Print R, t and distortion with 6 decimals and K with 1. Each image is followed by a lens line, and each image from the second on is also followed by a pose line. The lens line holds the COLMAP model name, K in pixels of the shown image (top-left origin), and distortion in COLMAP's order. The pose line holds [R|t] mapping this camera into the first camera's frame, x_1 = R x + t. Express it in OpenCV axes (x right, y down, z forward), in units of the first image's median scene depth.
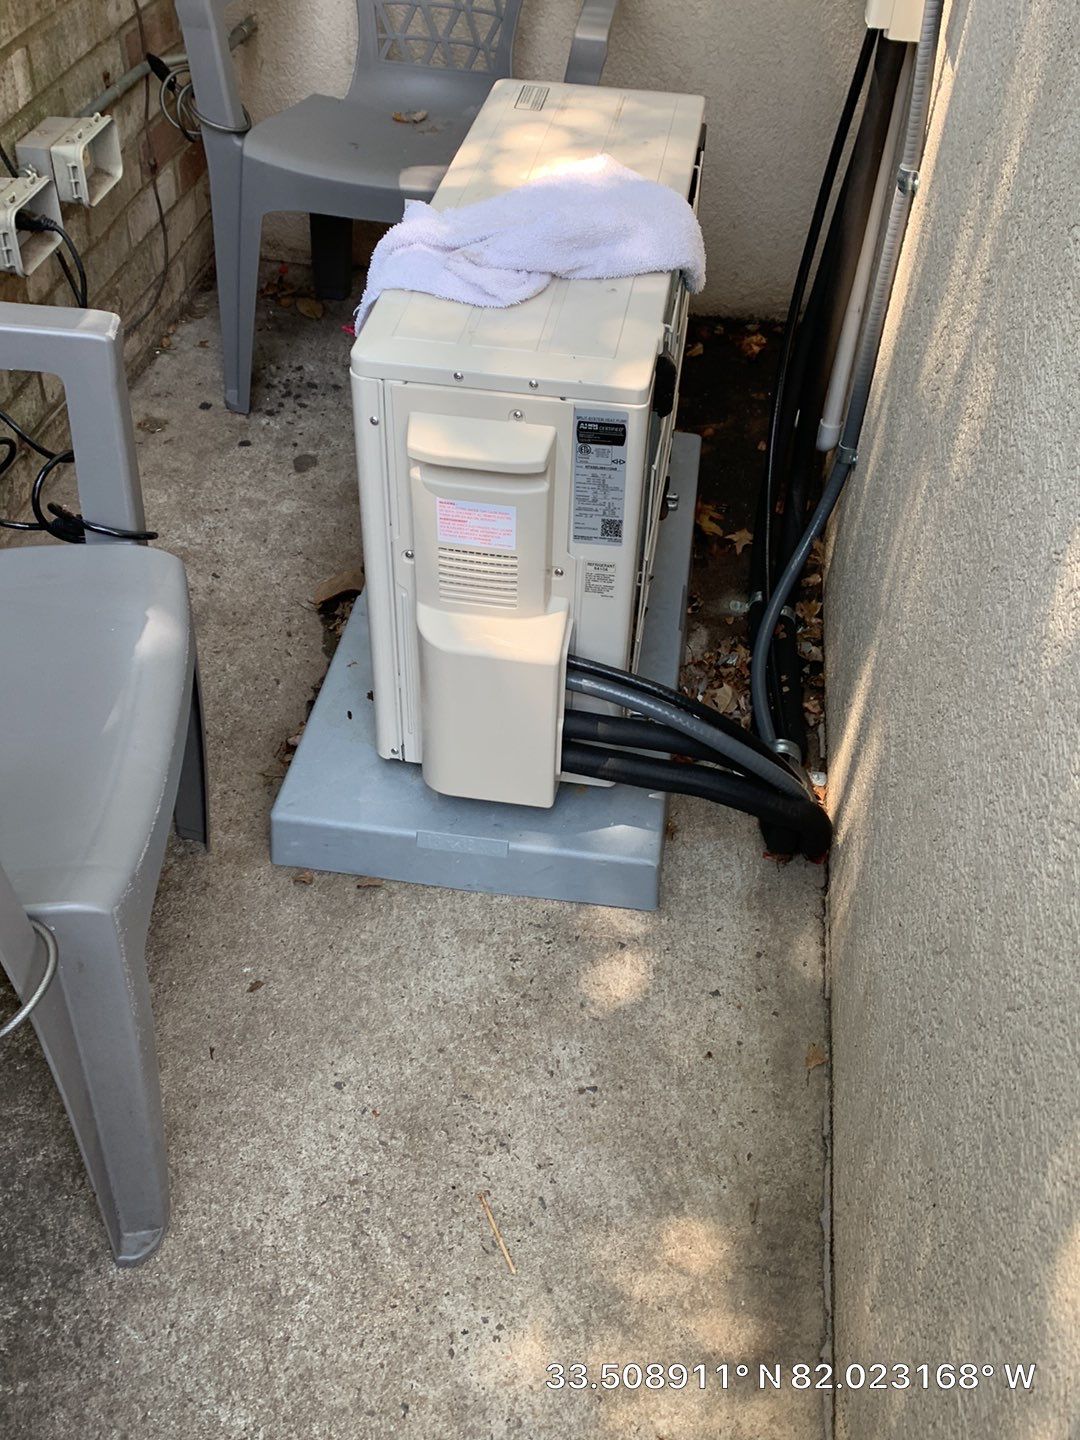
lens RADIAL K [[1422.1, 0, 535.3], [0, 1422.1, 694.6], [0, 0, 1]] dist [0.082528, -0.018083]
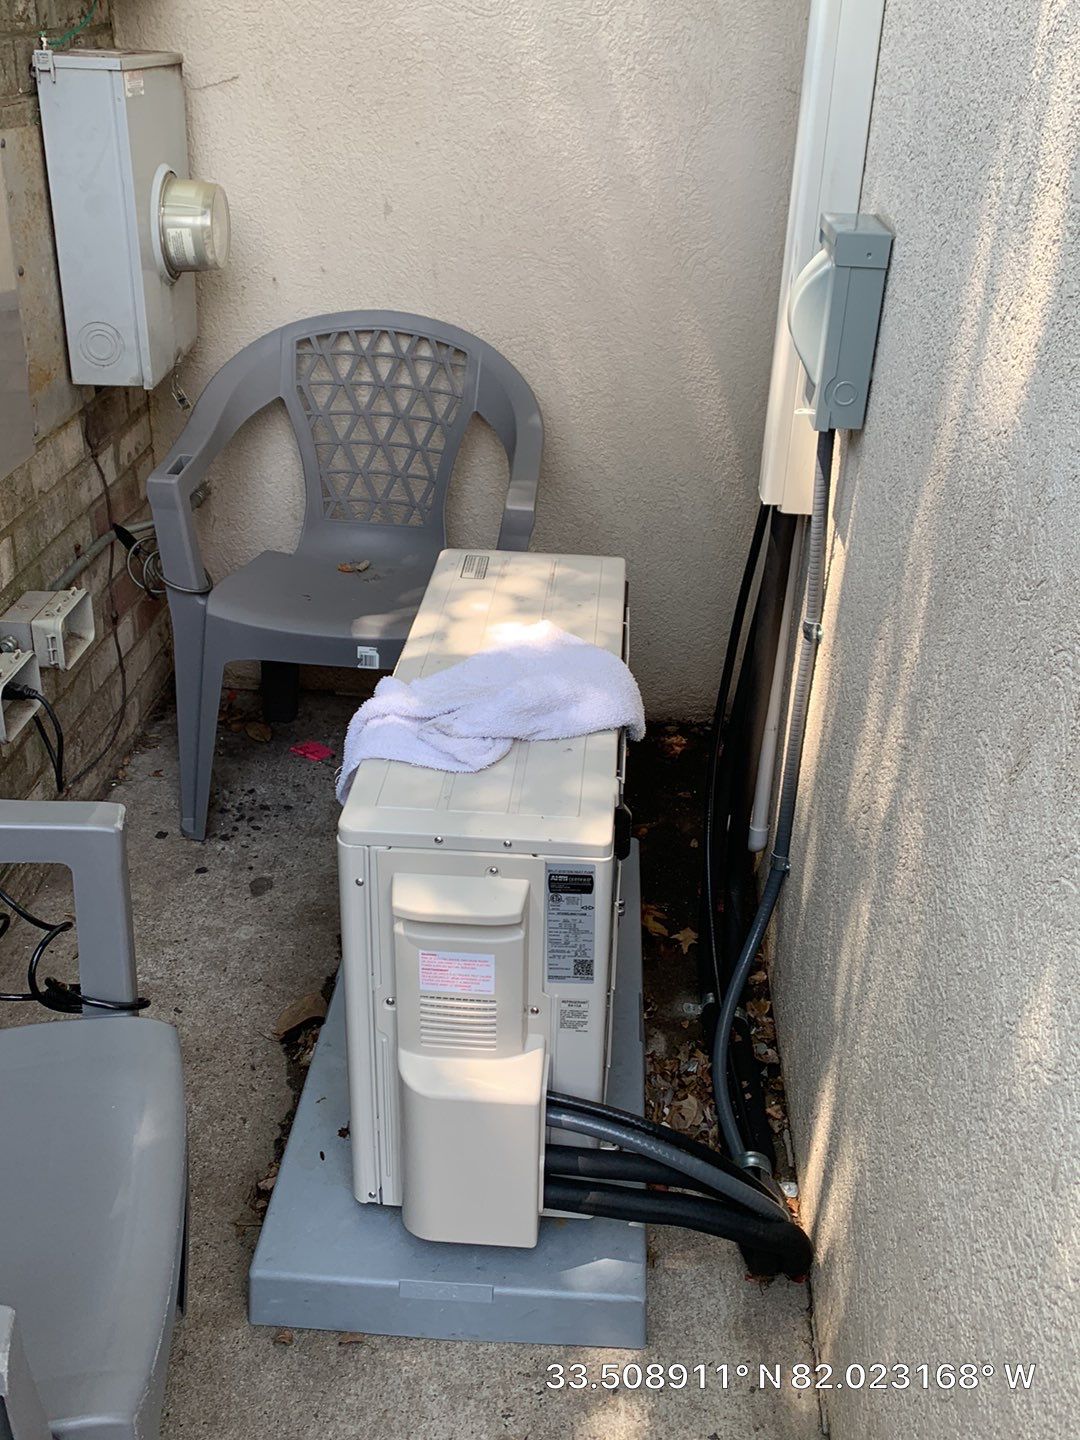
lens RADIAL K [[1435.4, 0, 542.8], [0, 1435.4, 691.3], [0, 0, 1]] dist [0.098045, -0.211794]
pose [[0.996486, -0.041896, 0.072535, -0.039120], [0.058186, 0.969127, -0.239600, -0.051767], [-0.060258, 0.242978, 0.968158, -0.076668]]
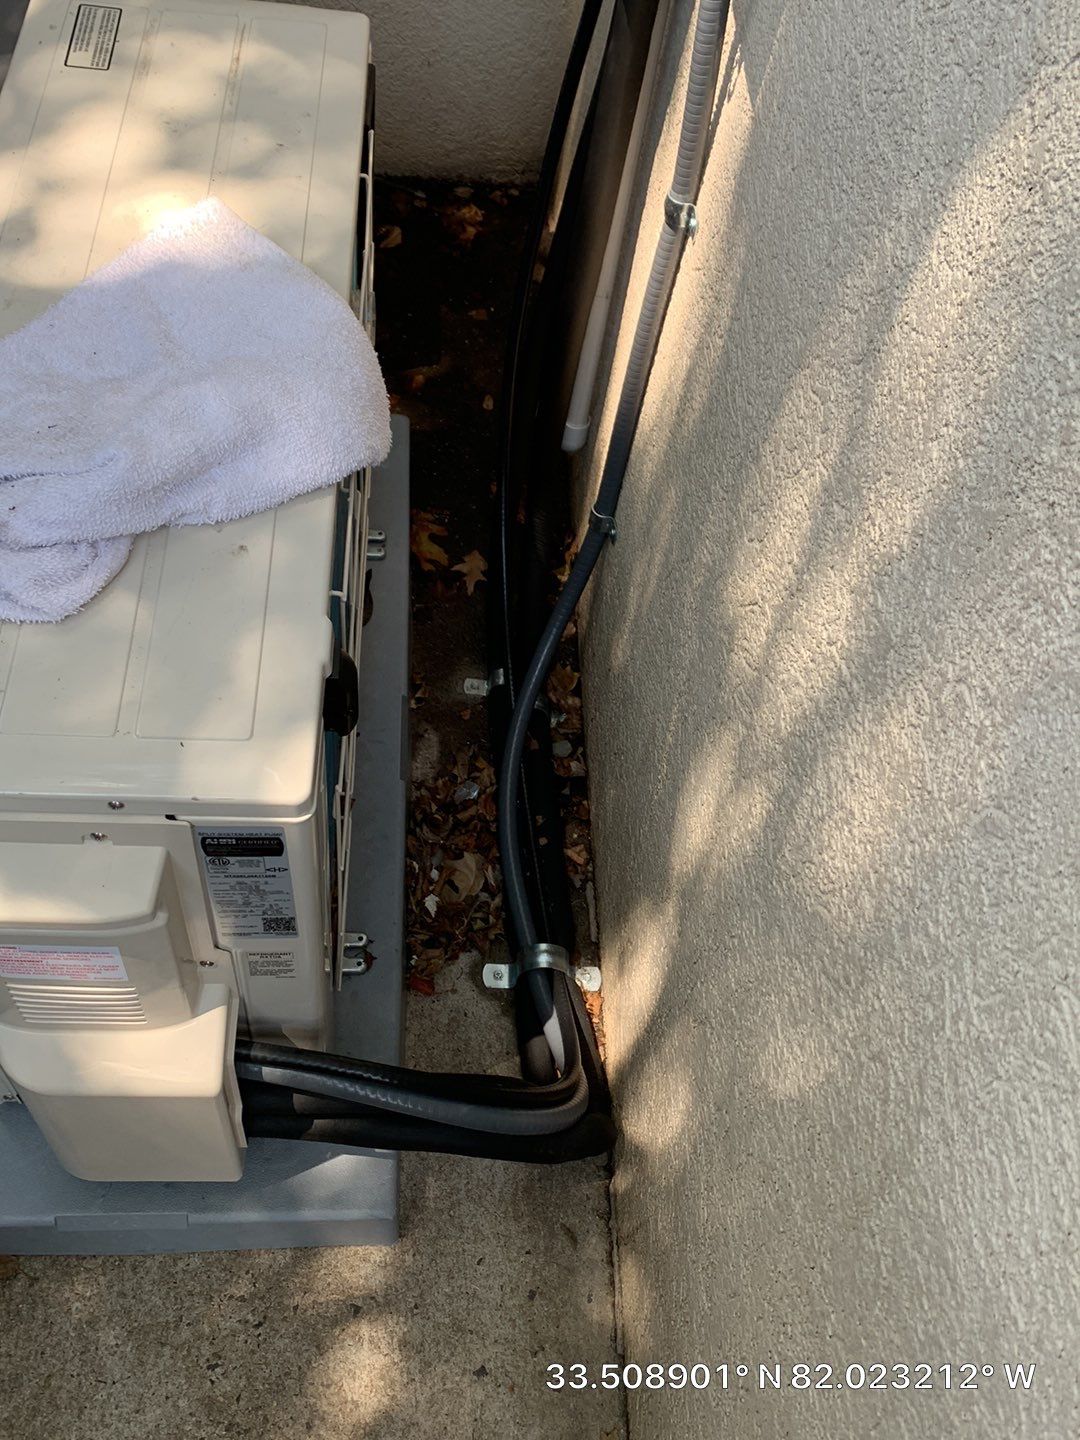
lens RADIAL K [[1404.7, 0, 562.2], [0, 1404.7, 718.0], [0, 0, 1]] dist [0.032458, -0.037091]
pose [[0.978450, -0.101175, 0.179998, 0.062761], [0.049002, 0.960601, 0.273576, -0.320272], [-0.200586, -0.258860, 0.944858, 0.333529]]
